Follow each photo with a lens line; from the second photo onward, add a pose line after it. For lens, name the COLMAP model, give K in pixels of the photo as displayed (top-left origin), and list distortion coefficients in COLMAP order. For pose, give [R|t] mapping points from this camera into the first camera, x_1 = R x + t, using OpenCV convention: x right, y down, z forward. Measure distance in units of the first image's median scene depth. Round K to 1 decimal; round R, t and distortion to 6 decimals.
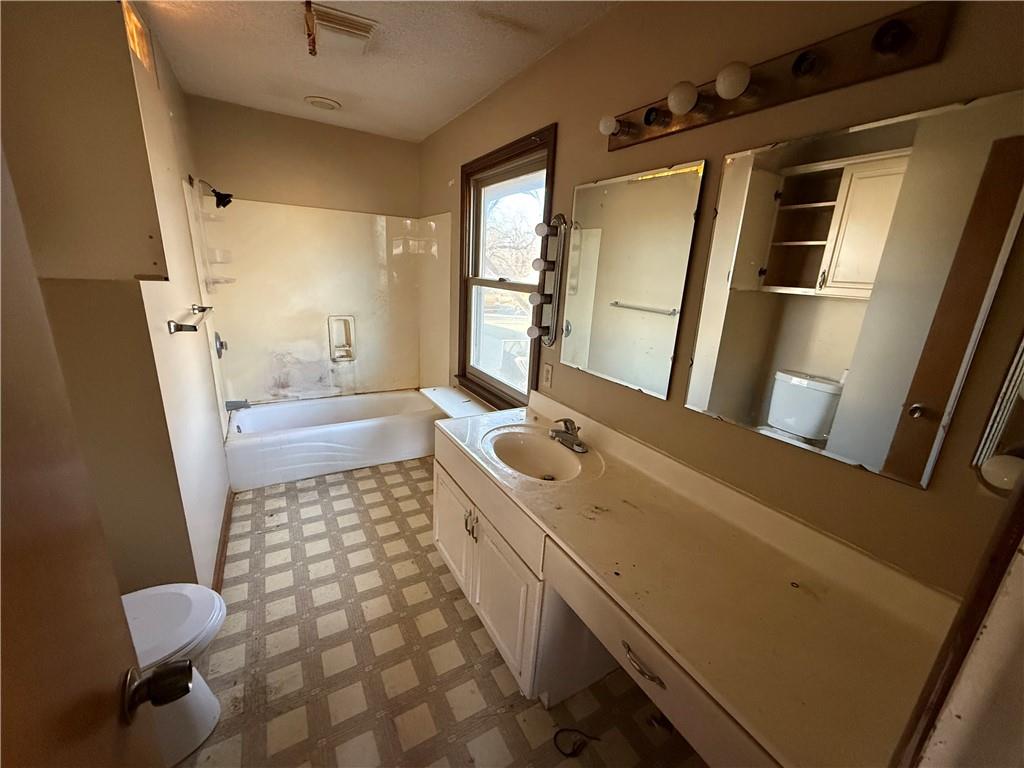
lens RADIAL K [[406.7, 0, 509.7], [0, 406.7, 383.7], [0, 0, 1]] dist [-0.000233, -0.000170]
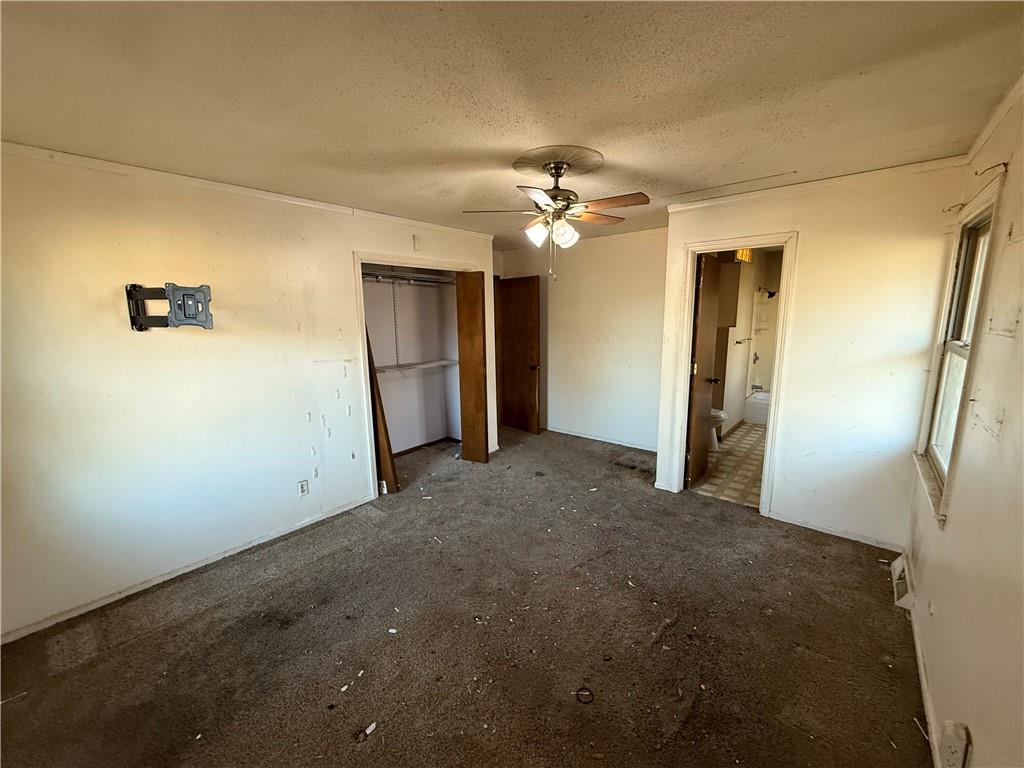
lens RADIAL K [[406.7, 0, 509.7], [0, 406.7, 383.7], [0, 0, 1]] dist [-0.000233, -0.000170]
pose [[0.327853, 0.105284, -0.938844, 1.008408], [-0.228344, 0.973137, 0.029390, 0.301765], [0.916718, 0.204744, 0.343087, -1.026788]]
